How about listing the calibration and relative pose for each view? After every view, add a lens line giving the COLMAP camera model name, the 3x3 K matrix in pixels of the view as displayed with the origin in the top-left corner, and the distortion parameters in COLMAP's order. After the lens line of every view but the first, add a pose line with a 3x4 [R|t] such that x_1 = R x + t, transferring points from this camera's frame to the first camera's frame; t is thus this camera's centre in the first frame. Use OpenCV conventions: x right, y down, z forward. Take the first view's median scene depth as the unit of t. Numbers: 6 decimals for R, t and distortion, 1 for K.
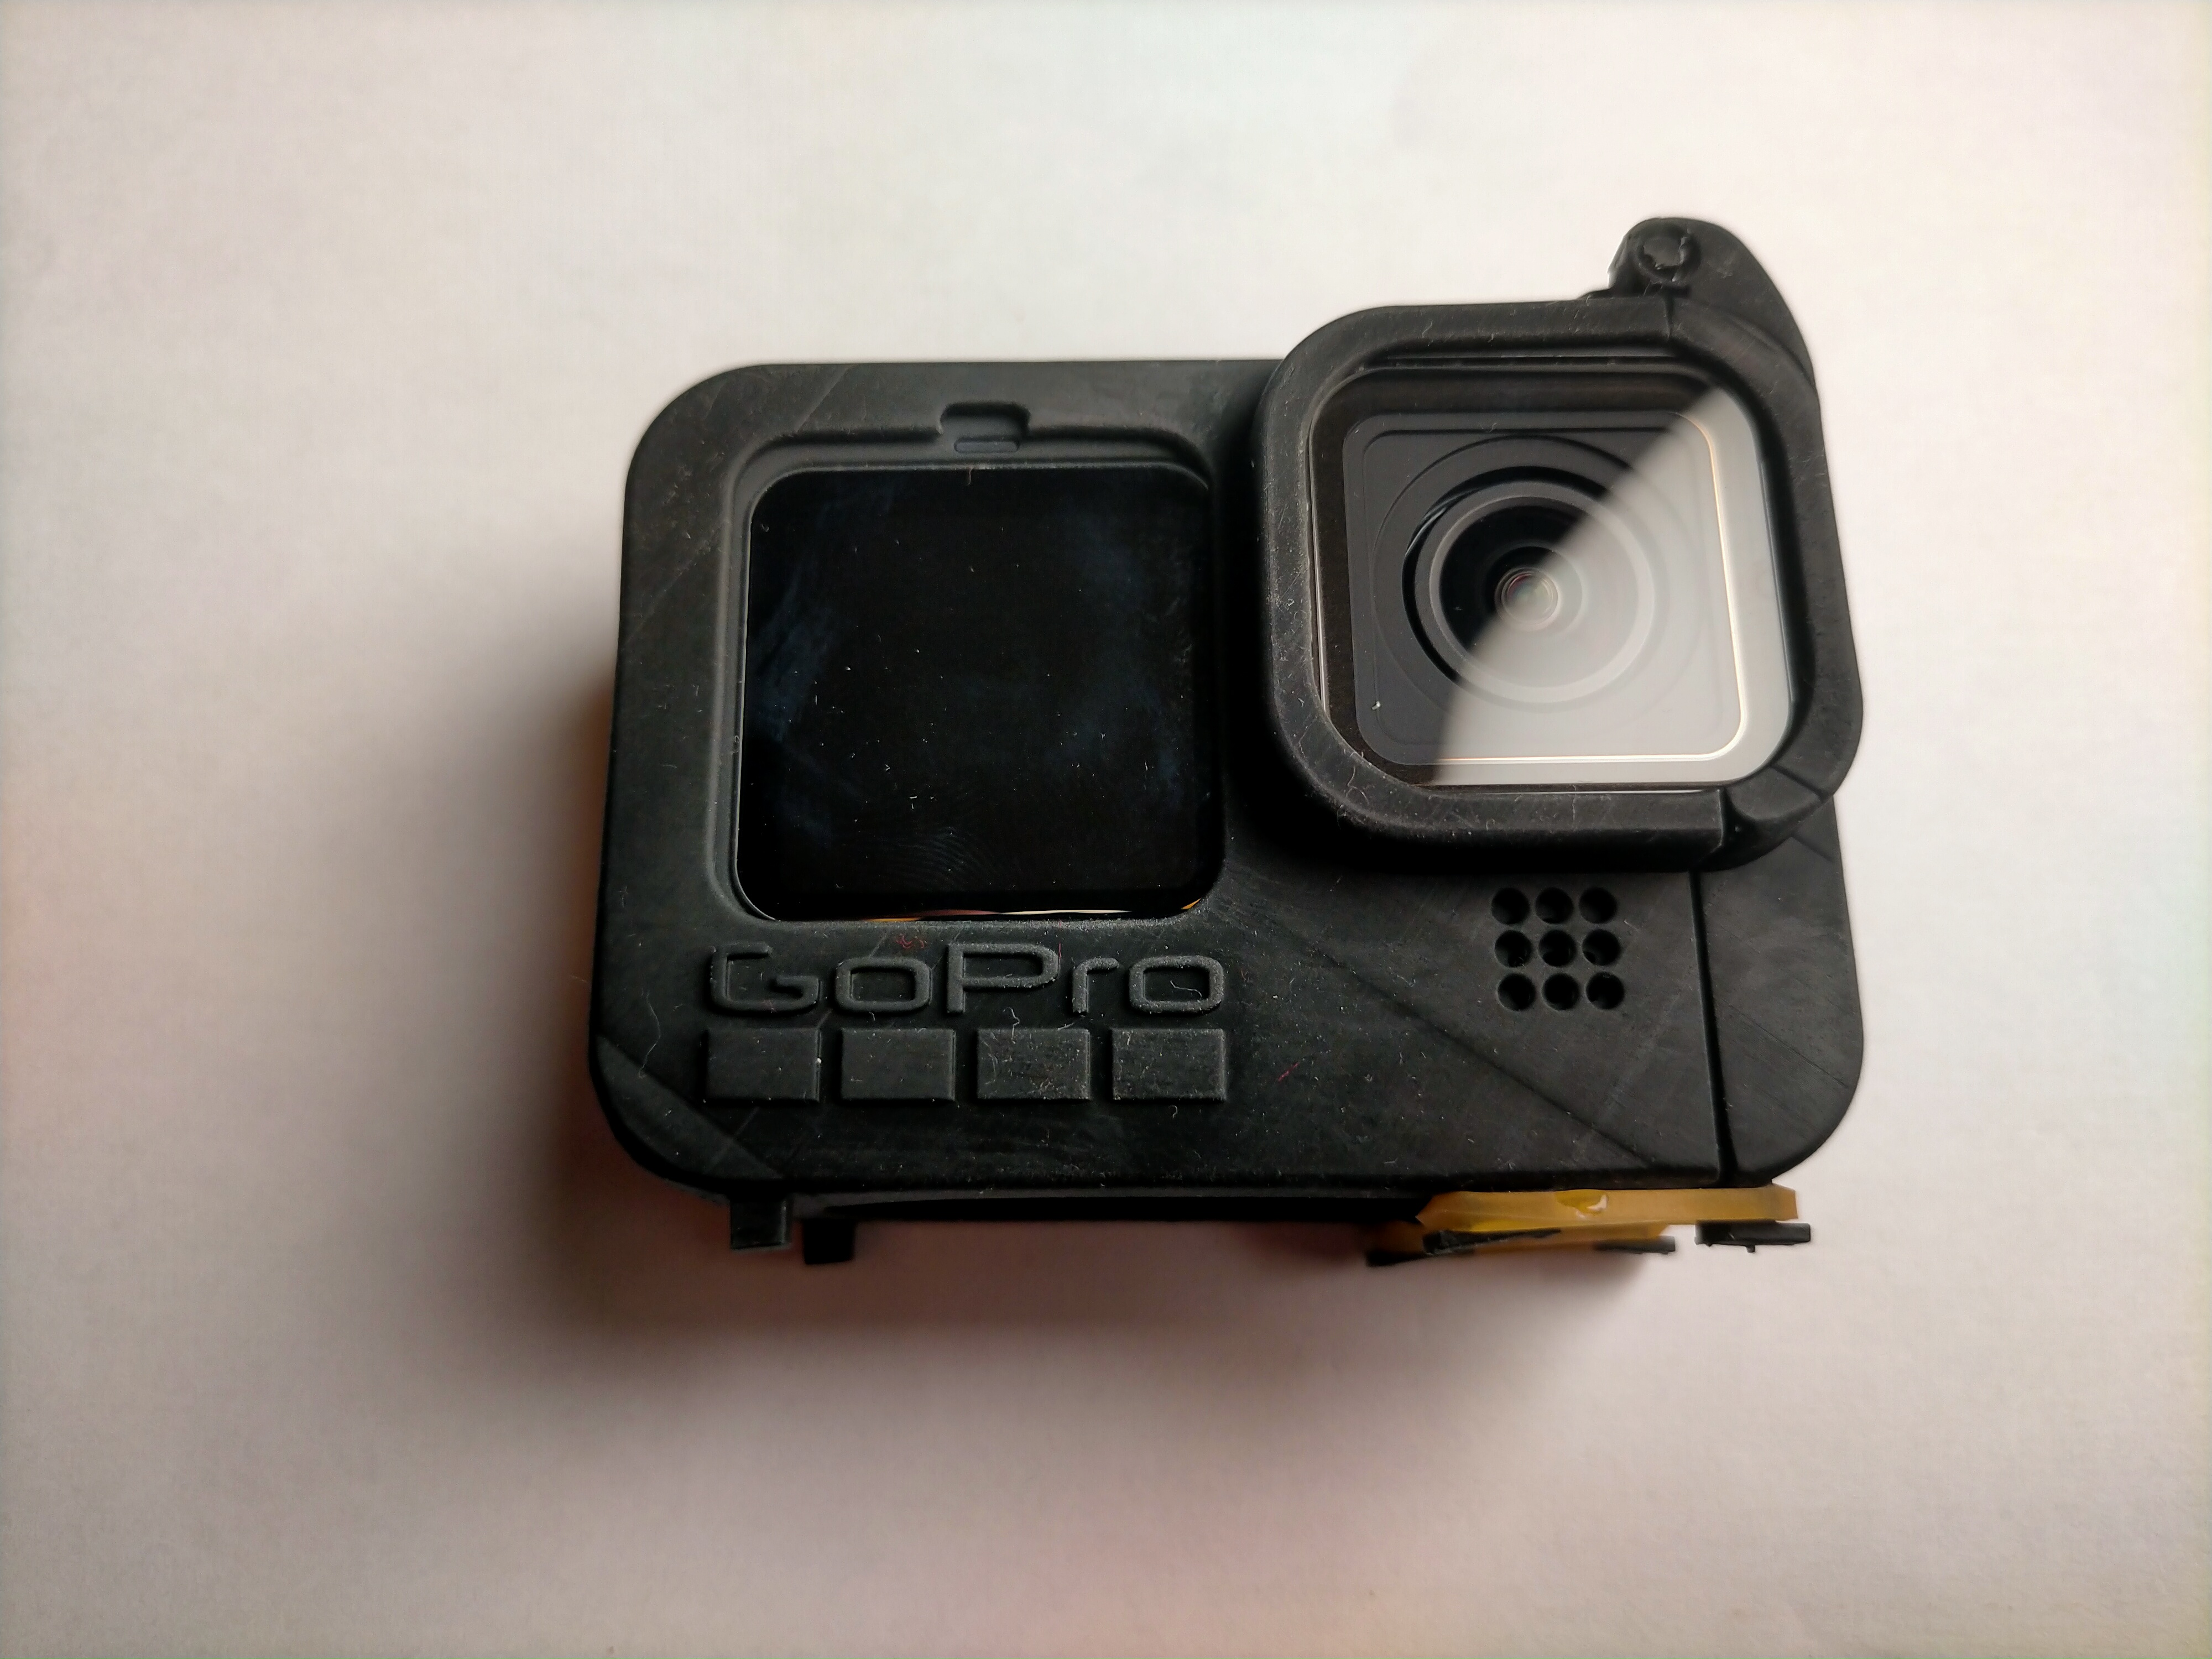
lens RADIAL K [[1644.6, 0, 1107.9], [0, 1644.6, 871.5], [0, 0, 1]] dist [0.057327, -0.224438]
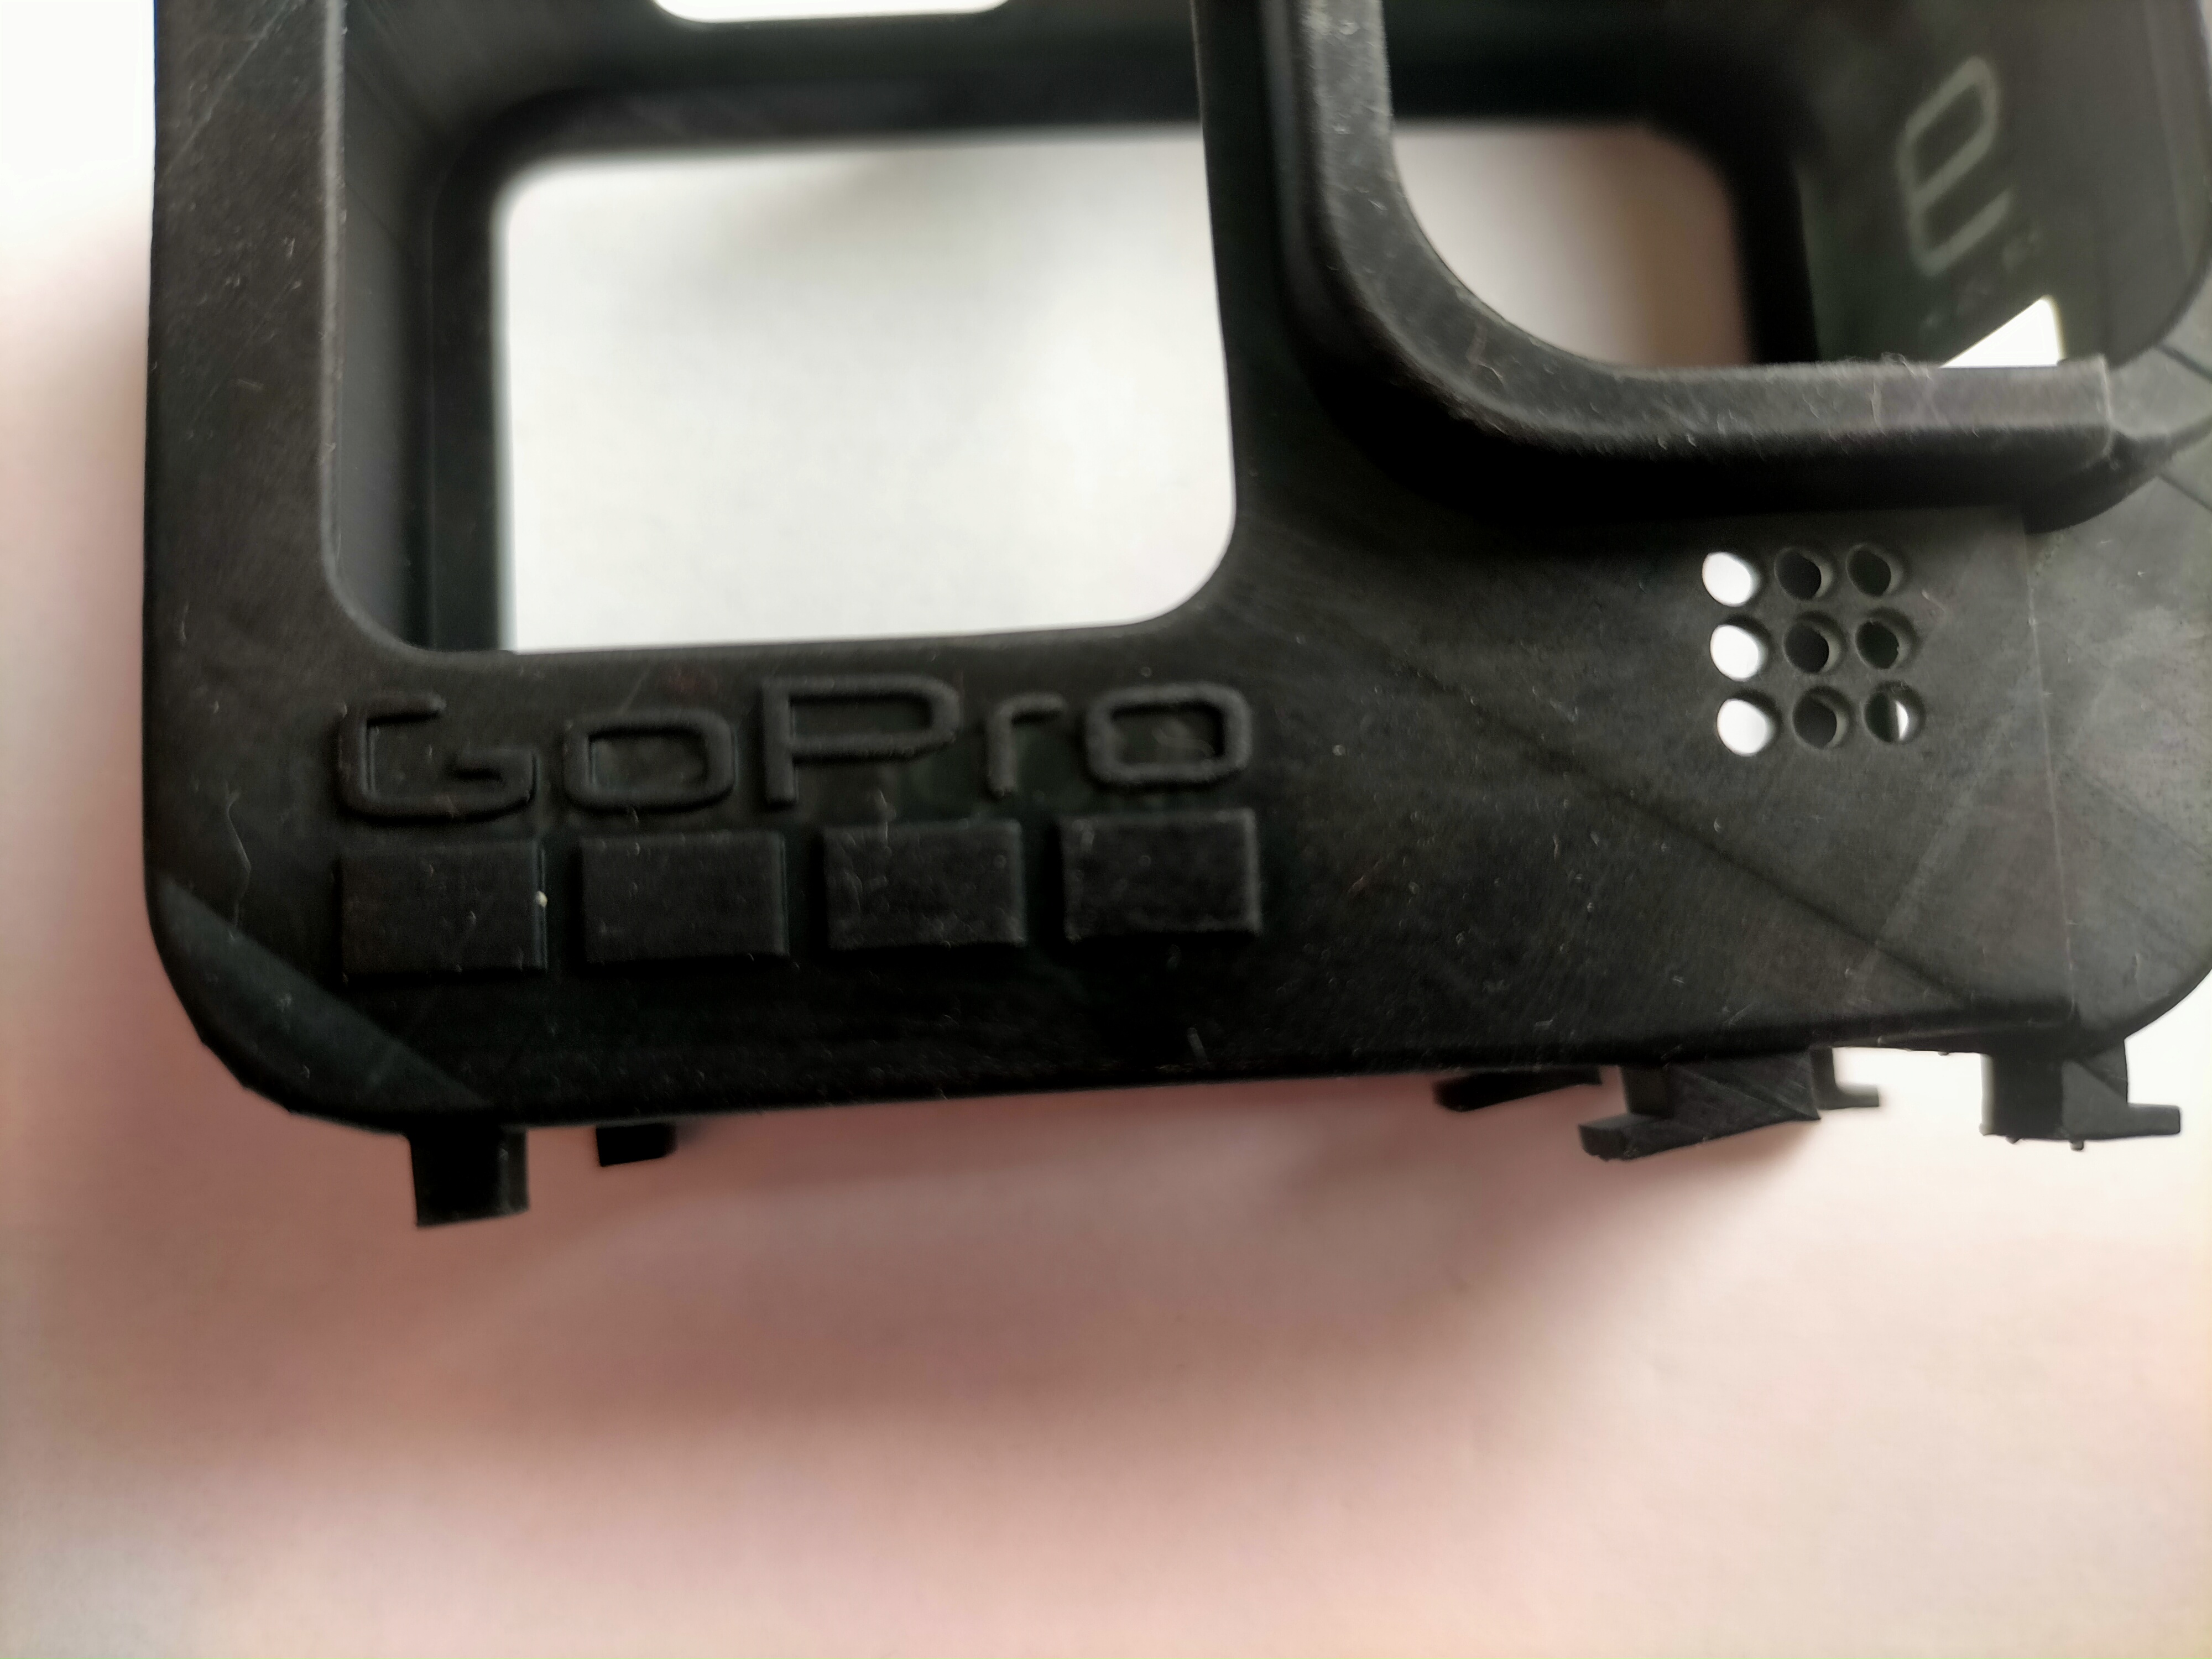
lens RADIAL K [[1644.6, 0, 1107.9], [0, 1644.6, 871.5], [0, 0, 1]] dist [0.057327, -0.224438]
pose [[0.998381, -0.046208, 0.033176, -0.000072], [0.039910, 0.984583, 0.170304, 0.016864], [-0.040534, -0.168705, 0.984833, 0.431983]]
